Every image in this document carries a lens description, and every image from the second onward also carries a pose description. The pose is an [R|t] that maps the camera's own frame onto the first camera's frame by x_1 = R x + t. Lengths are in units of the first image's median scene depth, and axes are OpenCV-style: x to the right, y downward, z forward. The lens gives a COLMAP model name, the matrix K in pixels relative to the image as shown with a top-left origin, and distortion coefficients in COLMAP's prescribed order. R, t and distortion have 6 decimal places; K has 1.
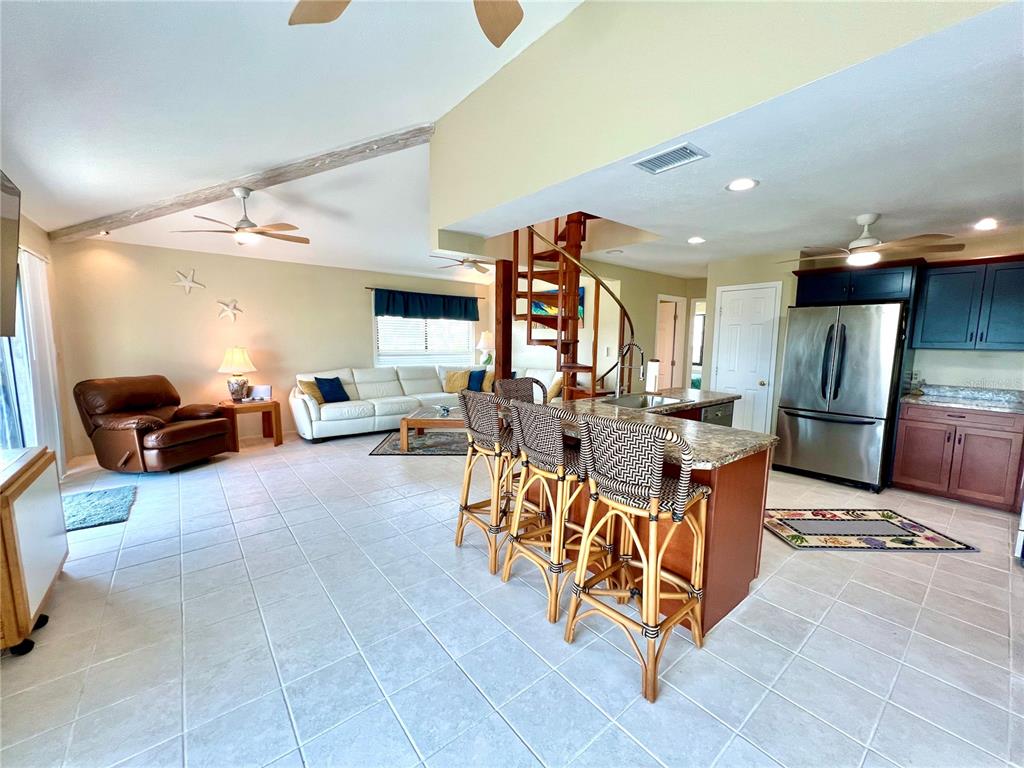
lens RADIAL K [[409.5, 0, 512.4], [0, 409.5, 385.5], [0, 0, 1]] dist [-0.003531, 0.001007]
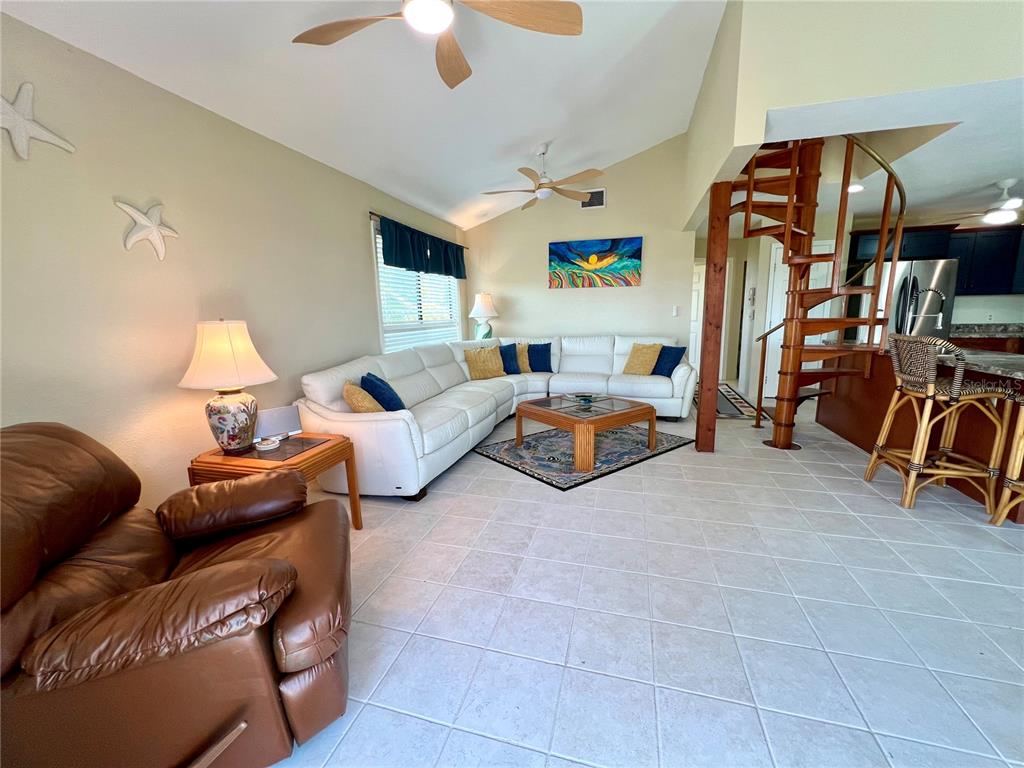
lens RADIAL K [[409.5, 0, 513.1], [0, 409.5, 386.0], [0, 0, 1]] dist [-0.003531, 0.001007]
pose [[0.821217, -0.130895, 0.555400, -0.766456], [0.095422, 0.991130, 0.092496, -0.047557], [-0.562581, -0.022962, 0.826423, 0.581017]]
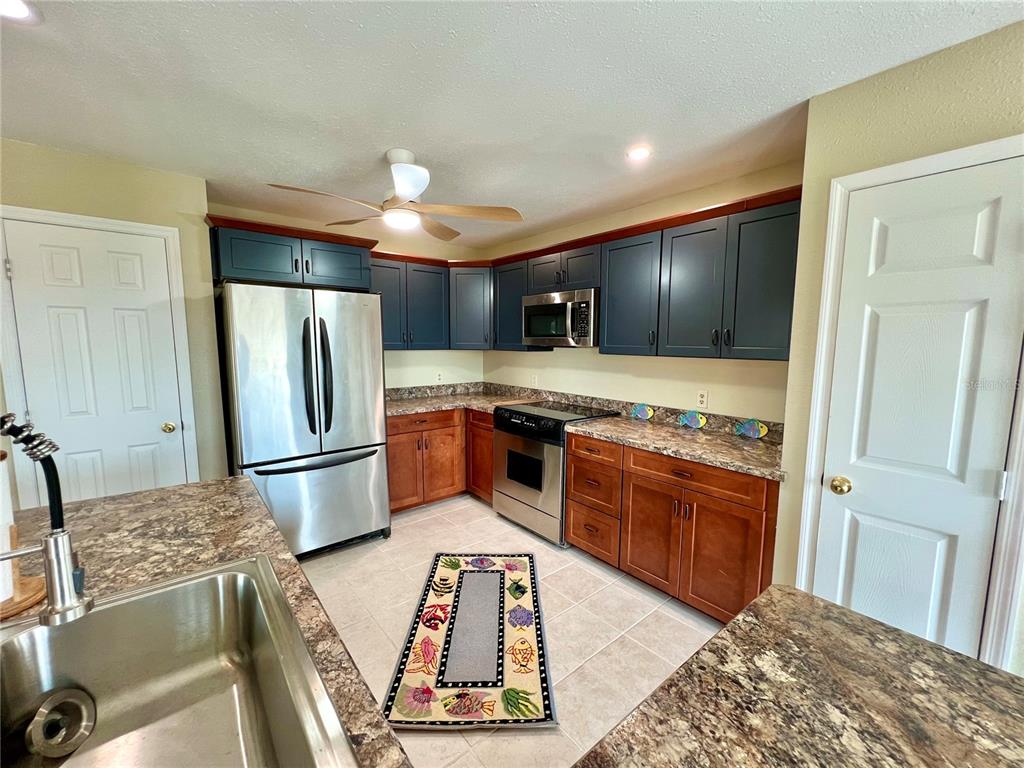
lens RADIAL K [[409.5, 0, 513.0], [0, 409.5, 384.4], [0, 0, 1]] dist [-0.003531, 0.001007]
pose [[-0.004957, -0.116761, 0.993148, 0.121544], [0.104940, 0.987615, 0.116634, -0.077932], [-0.994466, 0.104800, 0.007357, 0.612702]]
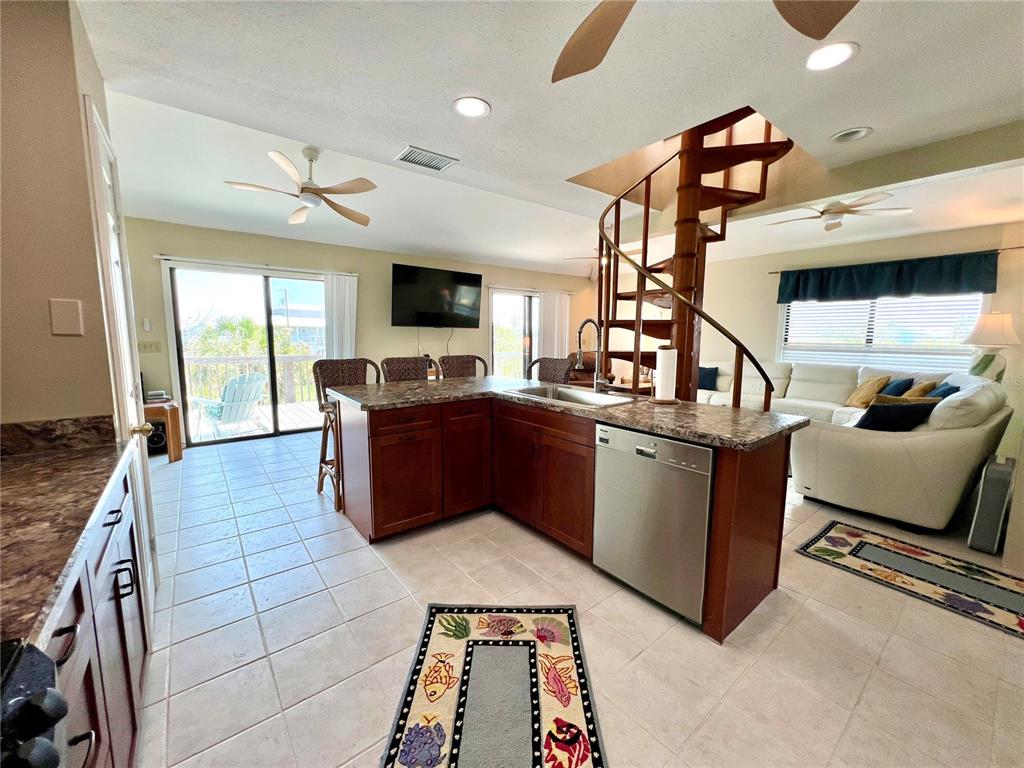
lens RADIAL K [[409.5, 0, 511.7], [0, 409.5, 386.8], [0, 0, 1]] dist [-0.003531, 0.001007]
pose [[-0.017860, 0.115307, -0.993169, 0.808045], [-0.120440, 0.985846, 0.116623, -0.039129], [0.992560, 0.121700, -0.003720, 0.666964]]
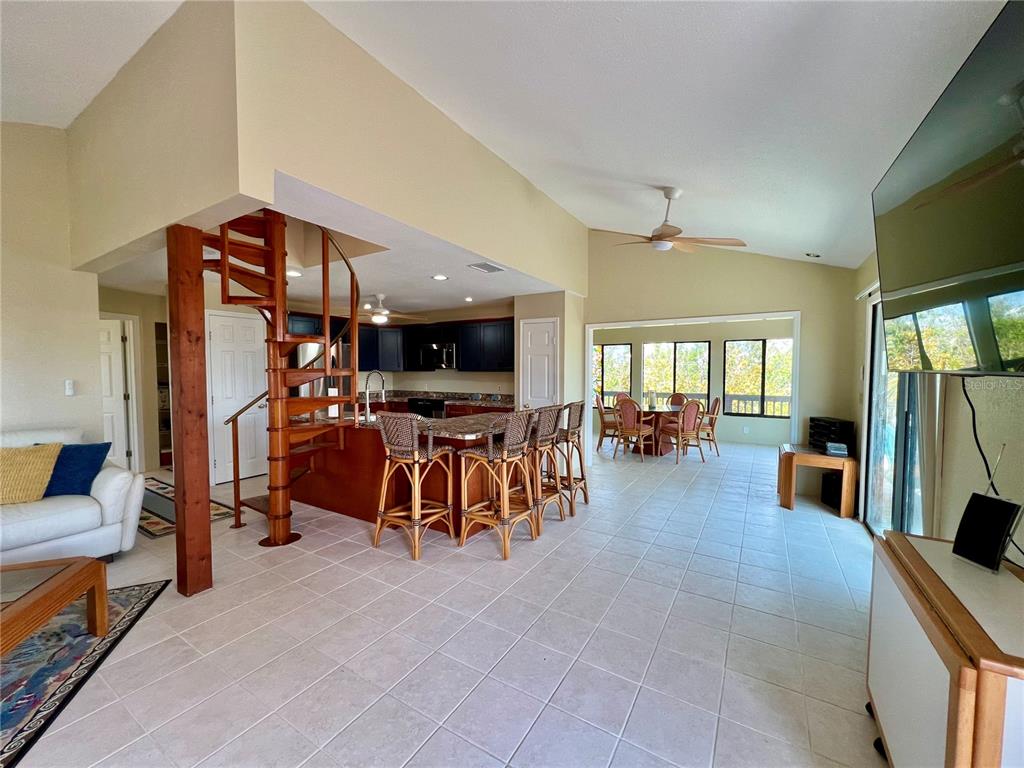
lens RADIAL K [[409.5, 0, 513.0], [0, 409.5, 385.7], [0, 0, 1]] dist [-0.003531, 0.001007]
pose [[-0.326708, -0.050956, 0.943751, -0.685144], [0.101397, 0.990893, 0.088603, -0.095352], [-0.939670, 0.124641, -0.318566, 0.766219]]
